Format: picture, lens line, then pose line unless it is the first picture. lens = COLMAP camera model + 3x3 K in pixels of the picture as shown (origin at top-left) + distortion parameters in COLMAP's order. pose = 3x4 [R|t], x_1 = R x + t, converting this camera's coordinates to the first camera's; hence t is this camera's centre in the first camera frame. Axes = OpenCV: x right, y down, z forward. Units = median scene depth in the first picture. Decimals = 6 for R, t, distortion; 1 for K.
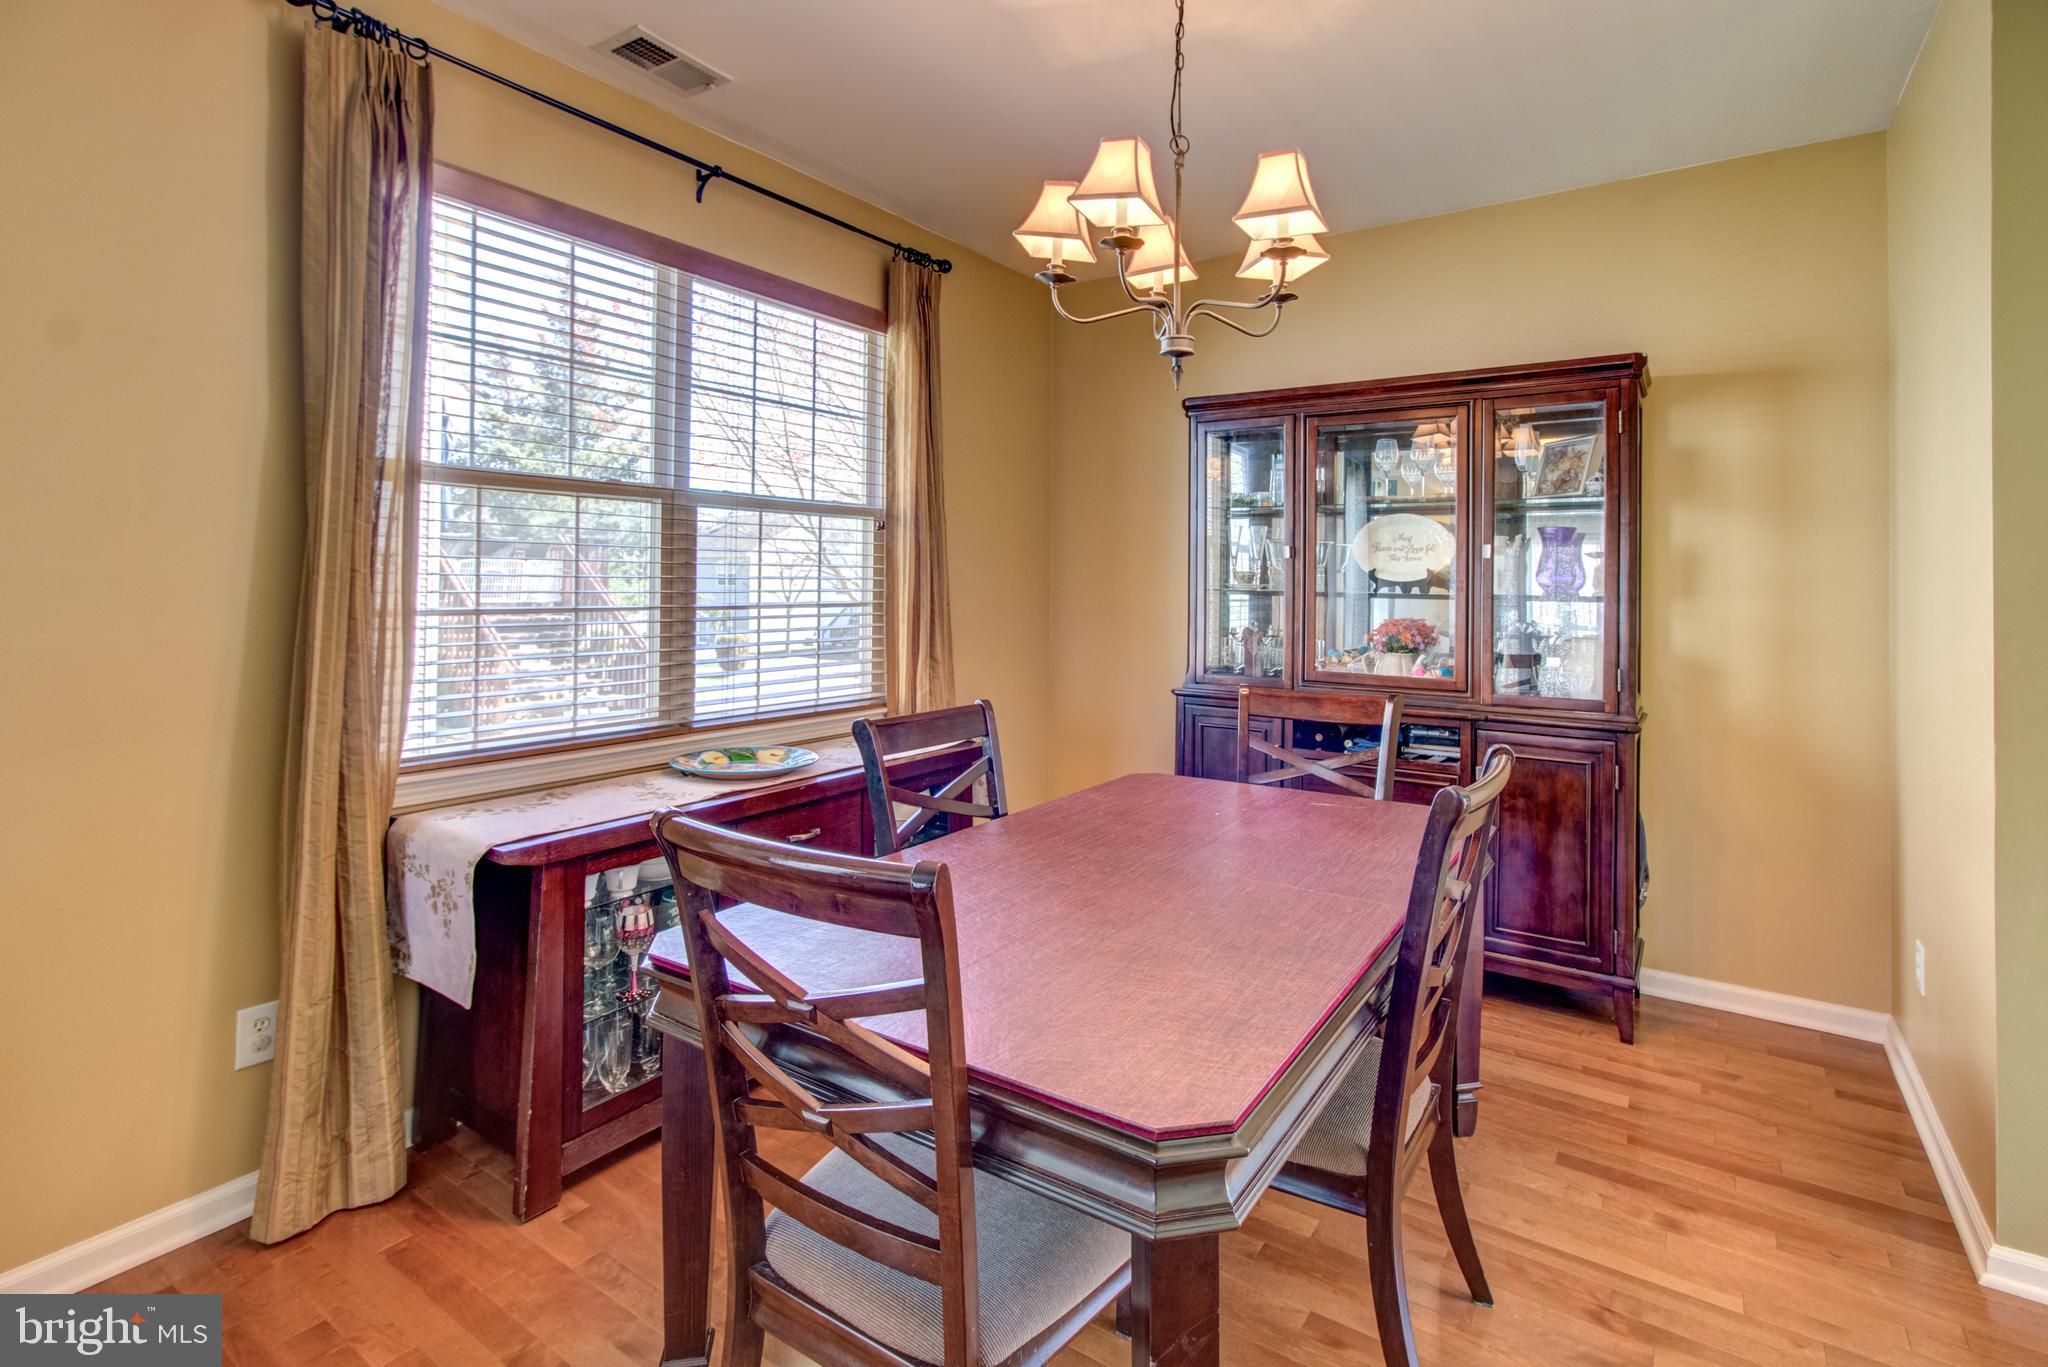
lens RADIAL K [[962.1, 0, 1031.4], [0, 962.1, 575.5], [0, 0, 1]] dist [-0.002258, 0.000049]
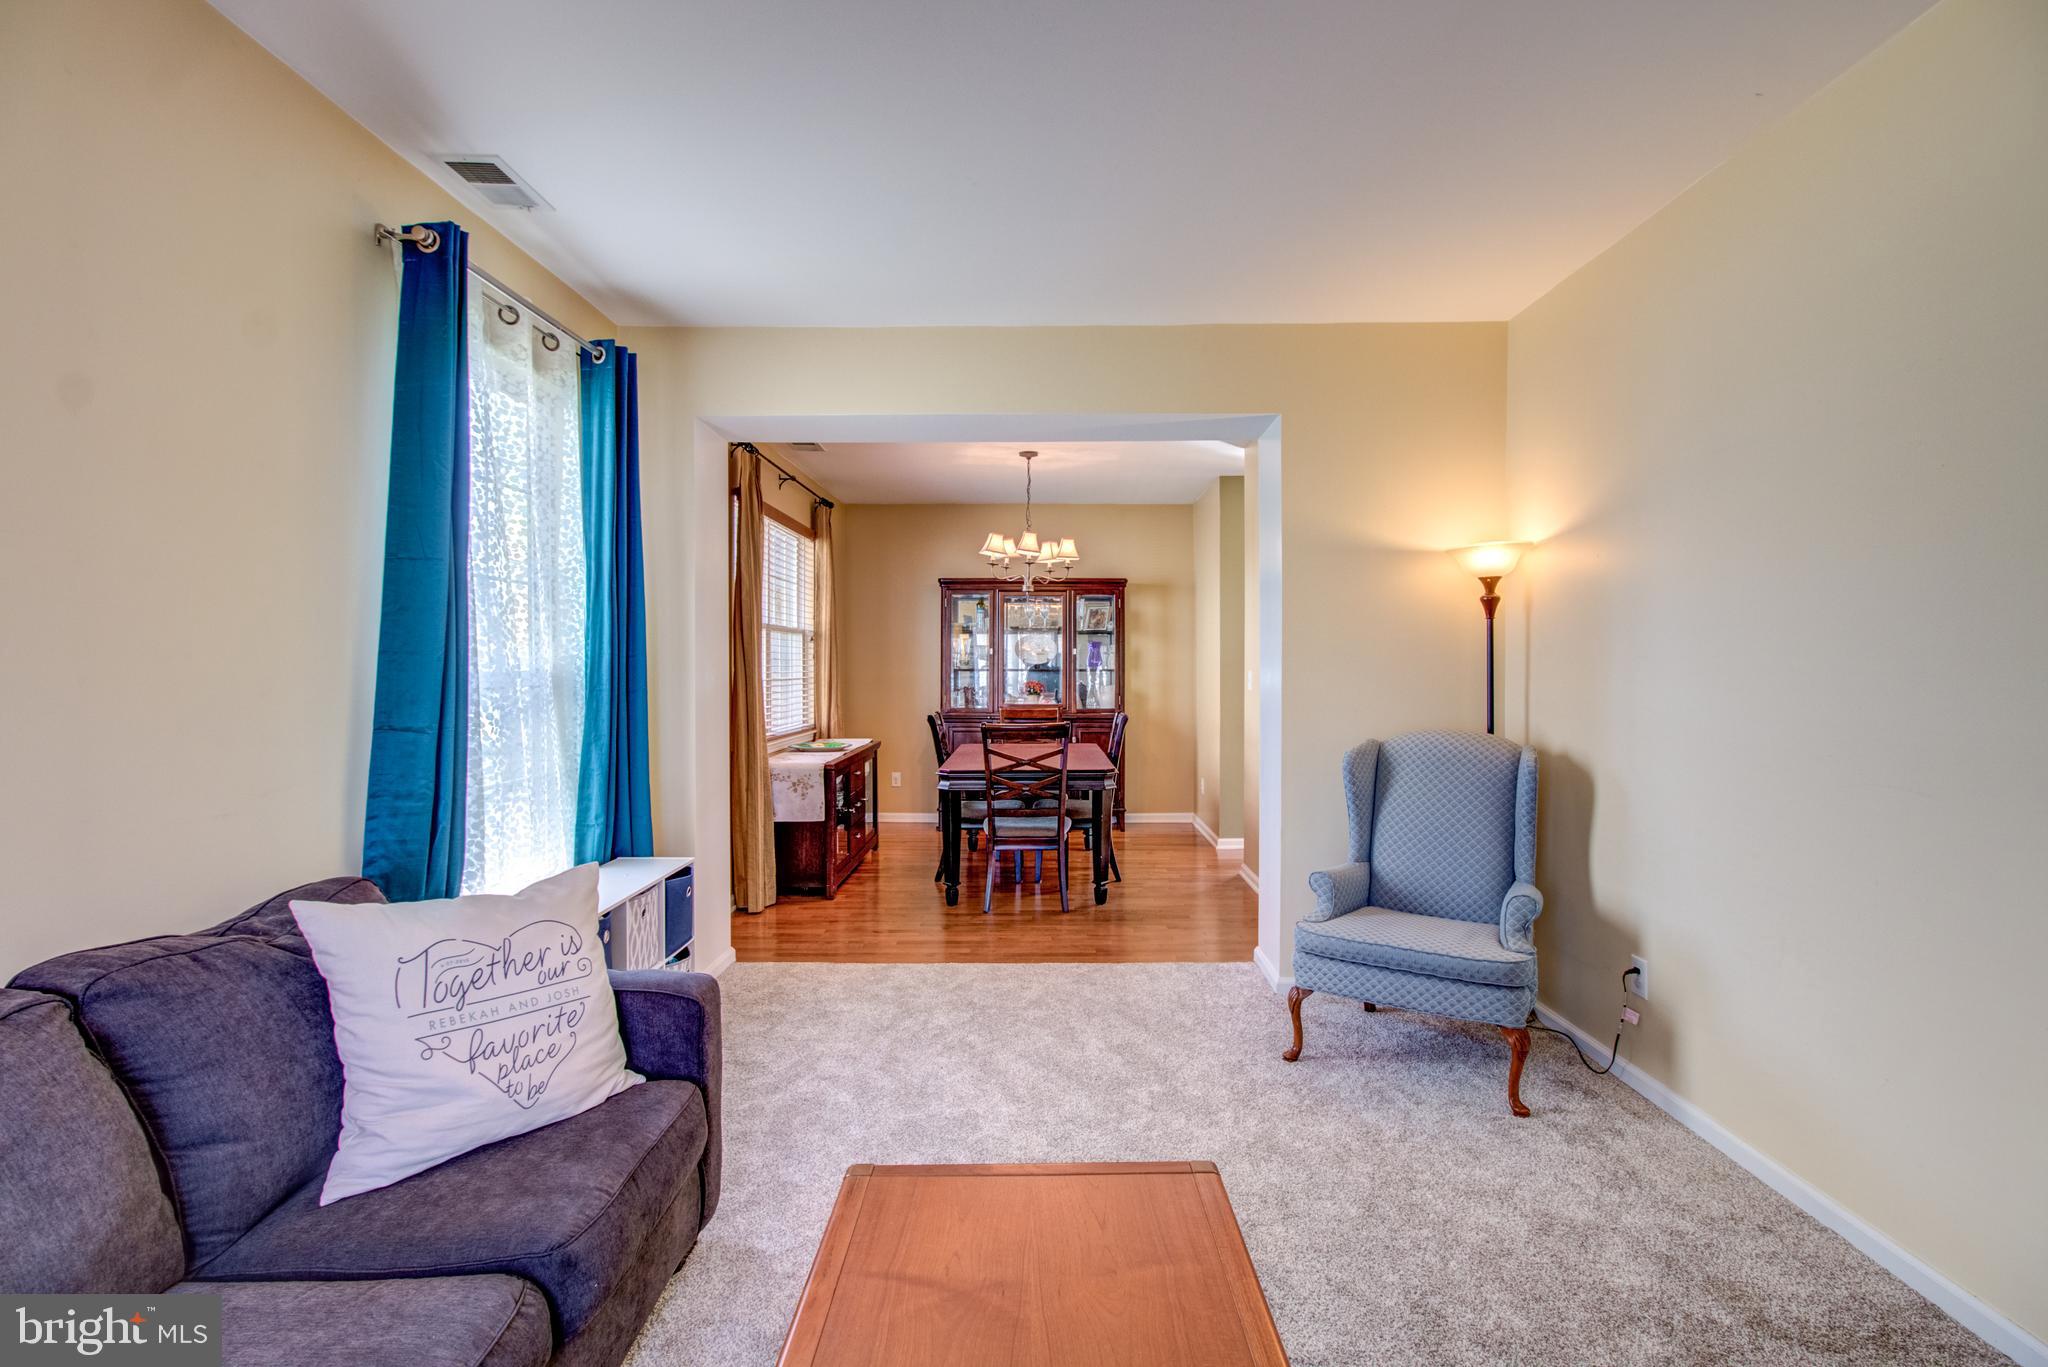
lens RADIAL K [[952.6, 0, 1045.9], [0, 952.6, 667.5], [0, 0, 1]] dist [-0.017518, 0.015946]
pose [[0.826606, -0.011285, 0.562667, -0.994387], [0.004601, 0.999901, 0.013295, -0.017231], [-0.562762, -0.008401, 0.826577, -1.021486]]
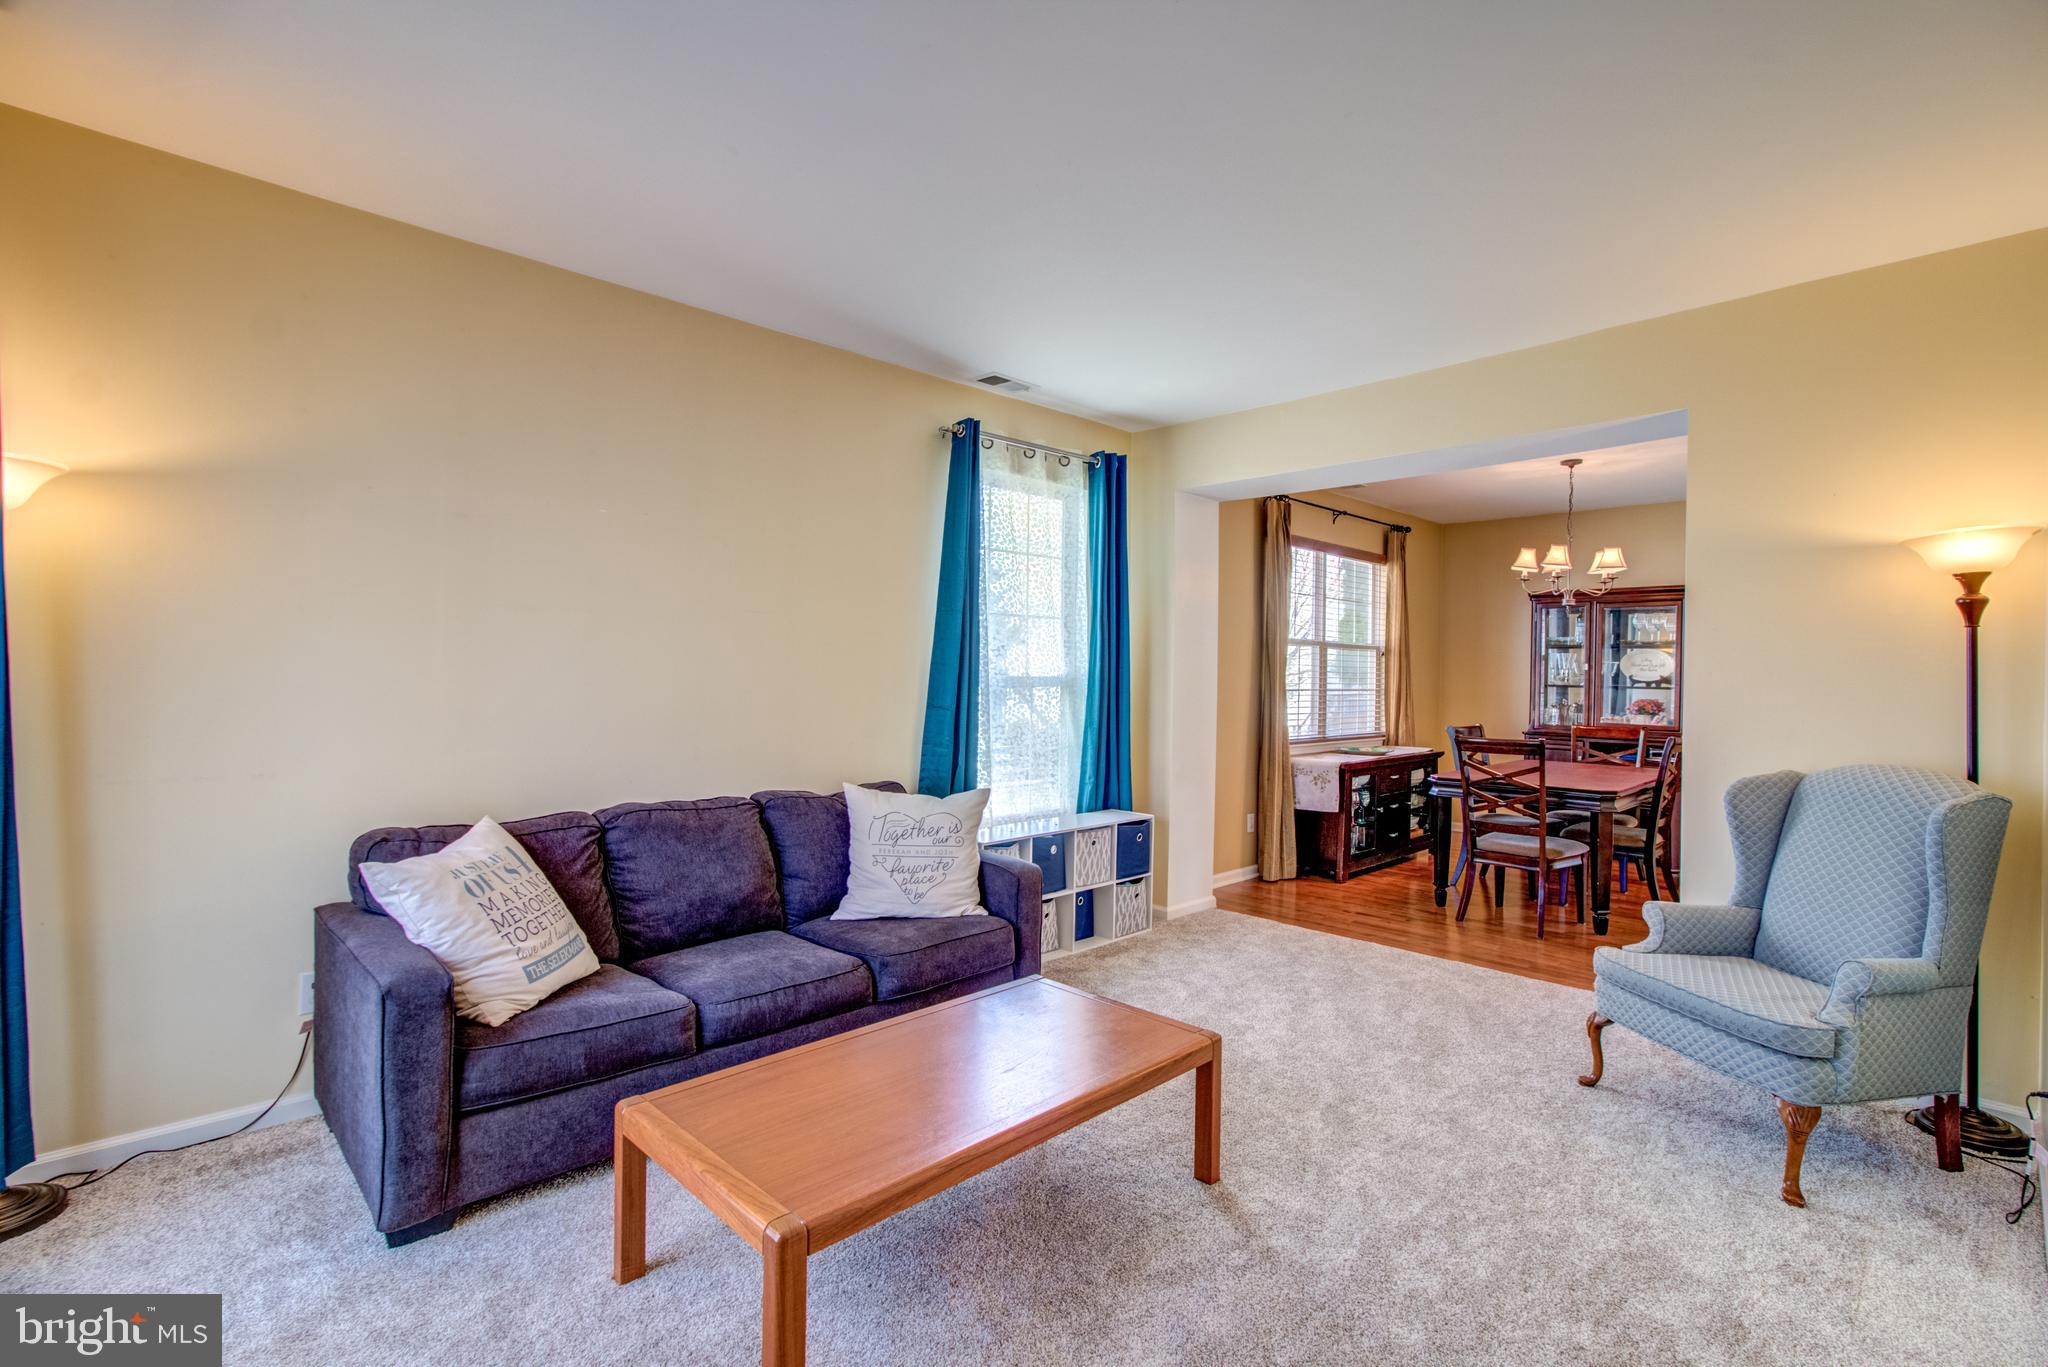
lens RADIAL K [[937.8, 0, 1039.8], [0, 937.8, 669.8], [0, 0, 1]] dist [-0.014849, 0.001042]
pose [[0.980479, 0.003908, -0.196586, -0.575572], [-0.003915, 0.999992, 0.000351, -0.015081], [0.196586, 0.000425, 0.980486, -1.407970]]
